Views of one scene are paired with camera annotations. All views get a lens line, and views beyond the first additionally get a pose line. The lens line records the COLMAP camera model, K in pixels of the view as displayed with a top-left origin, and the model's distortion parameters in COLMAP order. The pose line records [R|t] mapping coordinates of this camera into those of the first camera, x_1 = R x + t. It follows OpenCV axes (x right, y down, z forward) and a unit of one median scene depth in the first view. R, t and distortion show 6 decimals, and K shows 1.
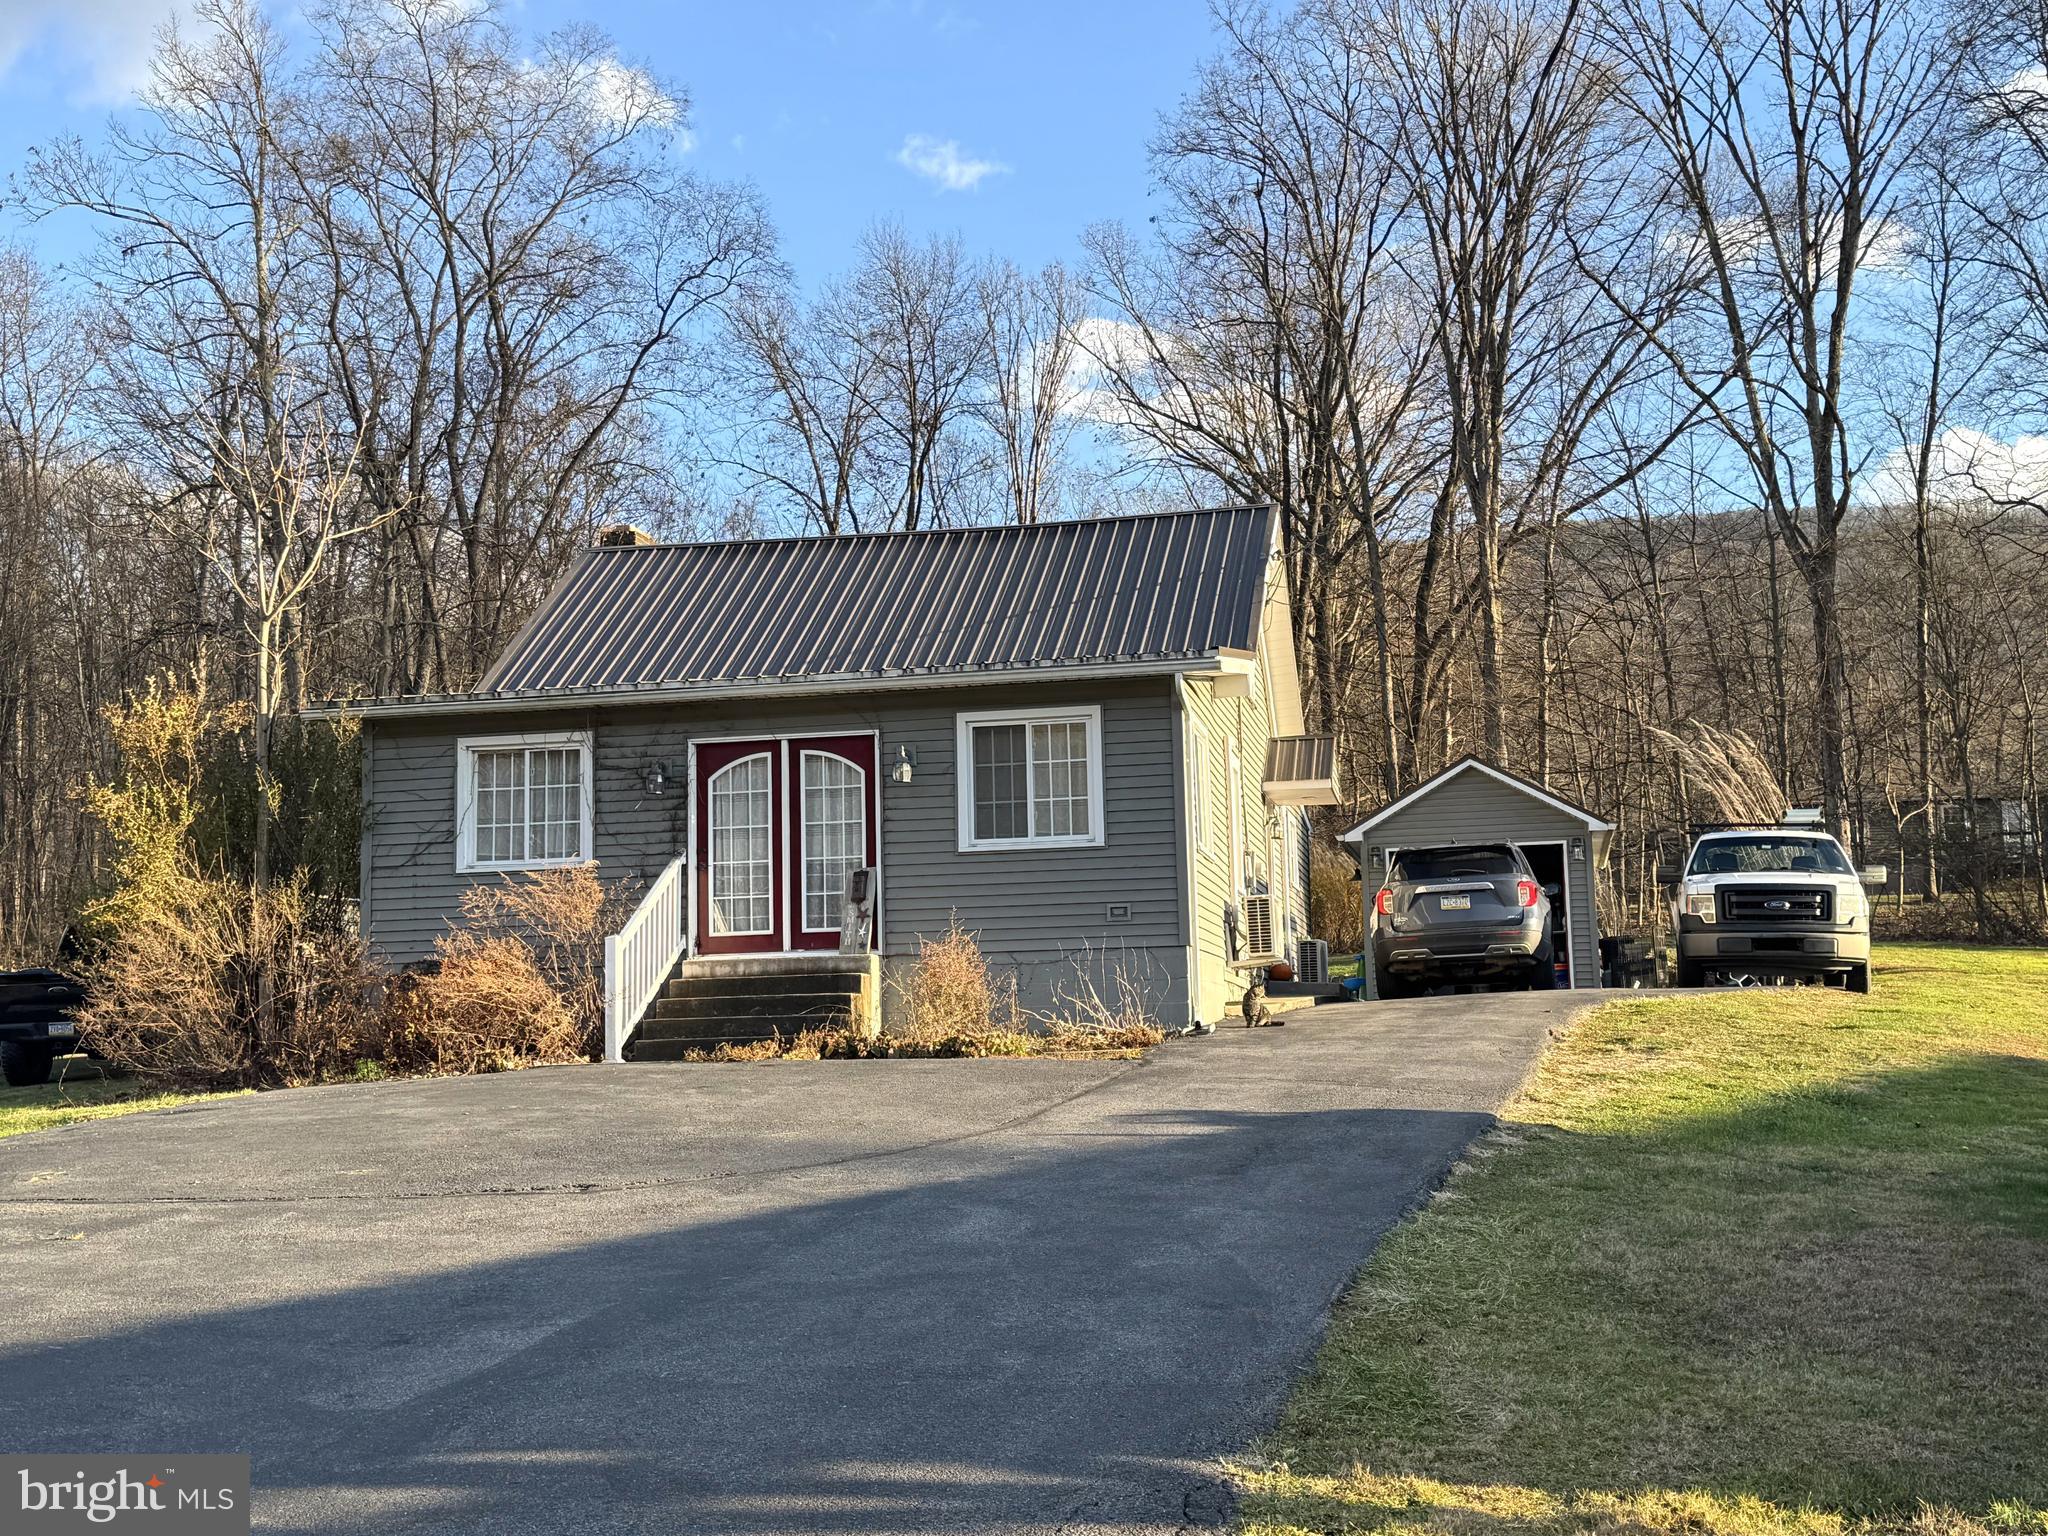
lens RADIAL K [[2410.5, 0, 1021.4], [0, 2410.5, 767.7], [0, 0, 1]] dist [0.116639, 0.000000]
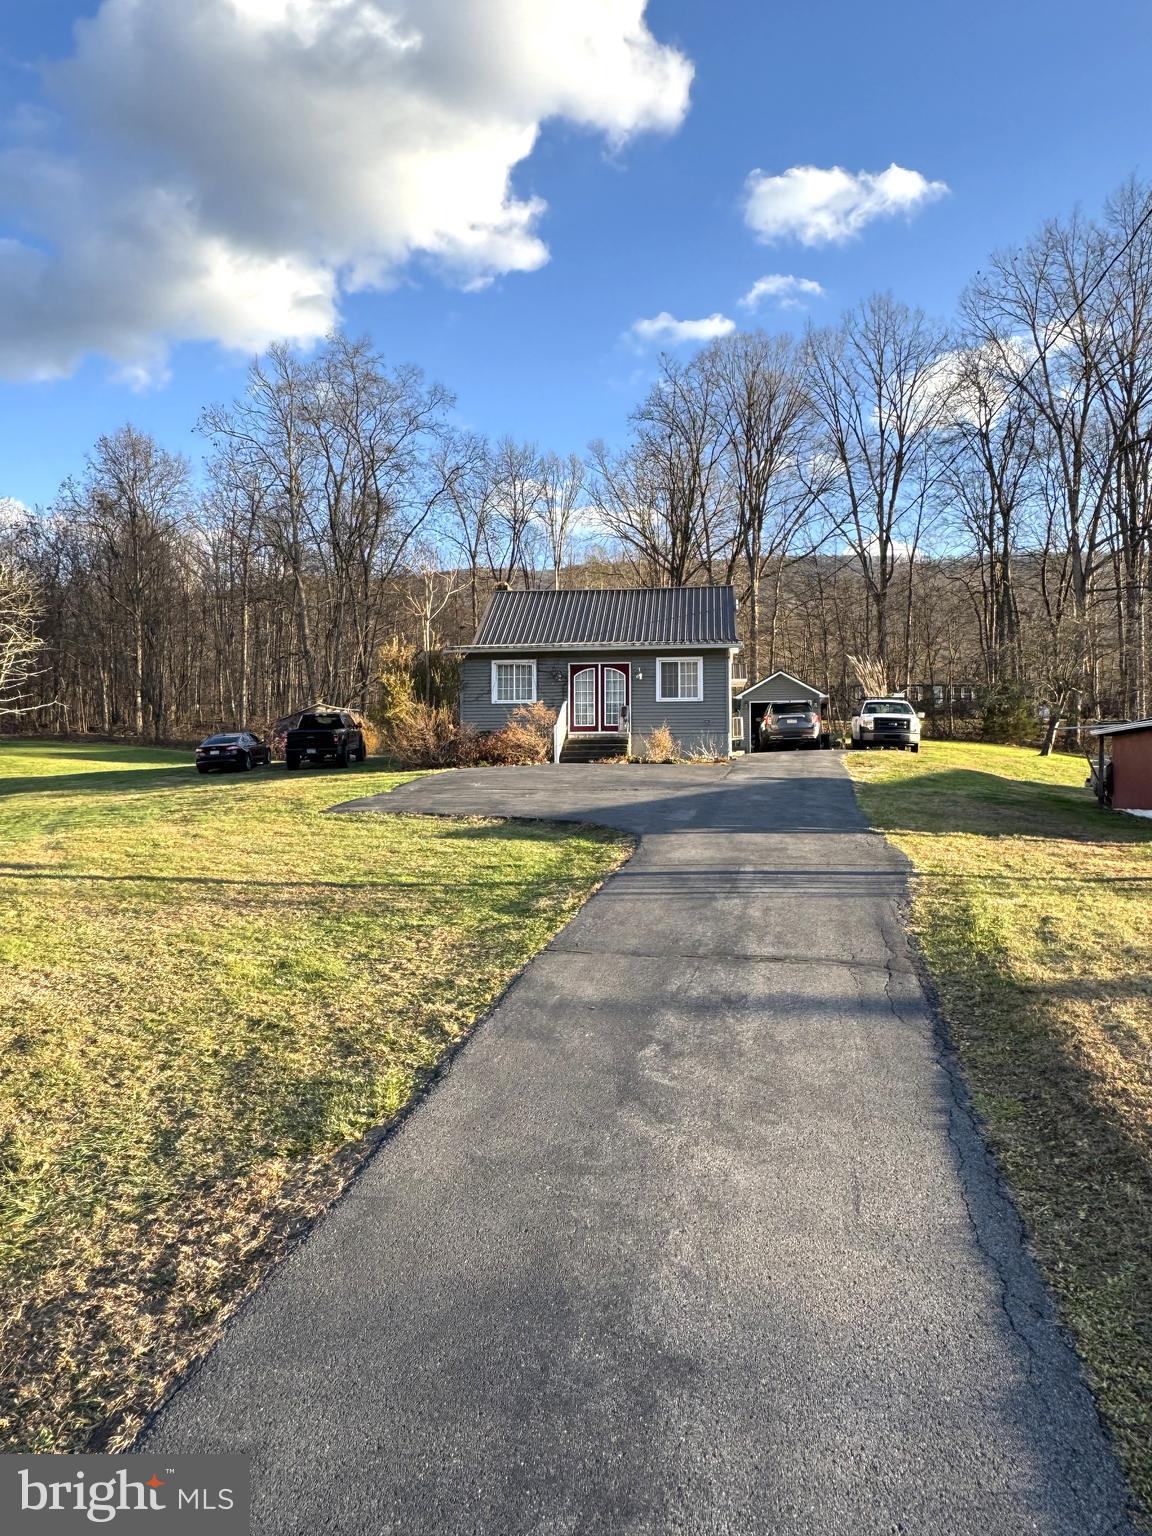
lens RADIAL K [[1035.8, 0, 578.1], [0, 1035.8, 803.5], [0, 0, 1]] dist [-0.003494, 0.000478]
pose [[0.997389, 0.020100, 0.069355, -0.211166], [-0.029527, 0.990033, 0.137704, -0.016748], [-0.065896, -0.139393, 0.988042, -0.350913]]
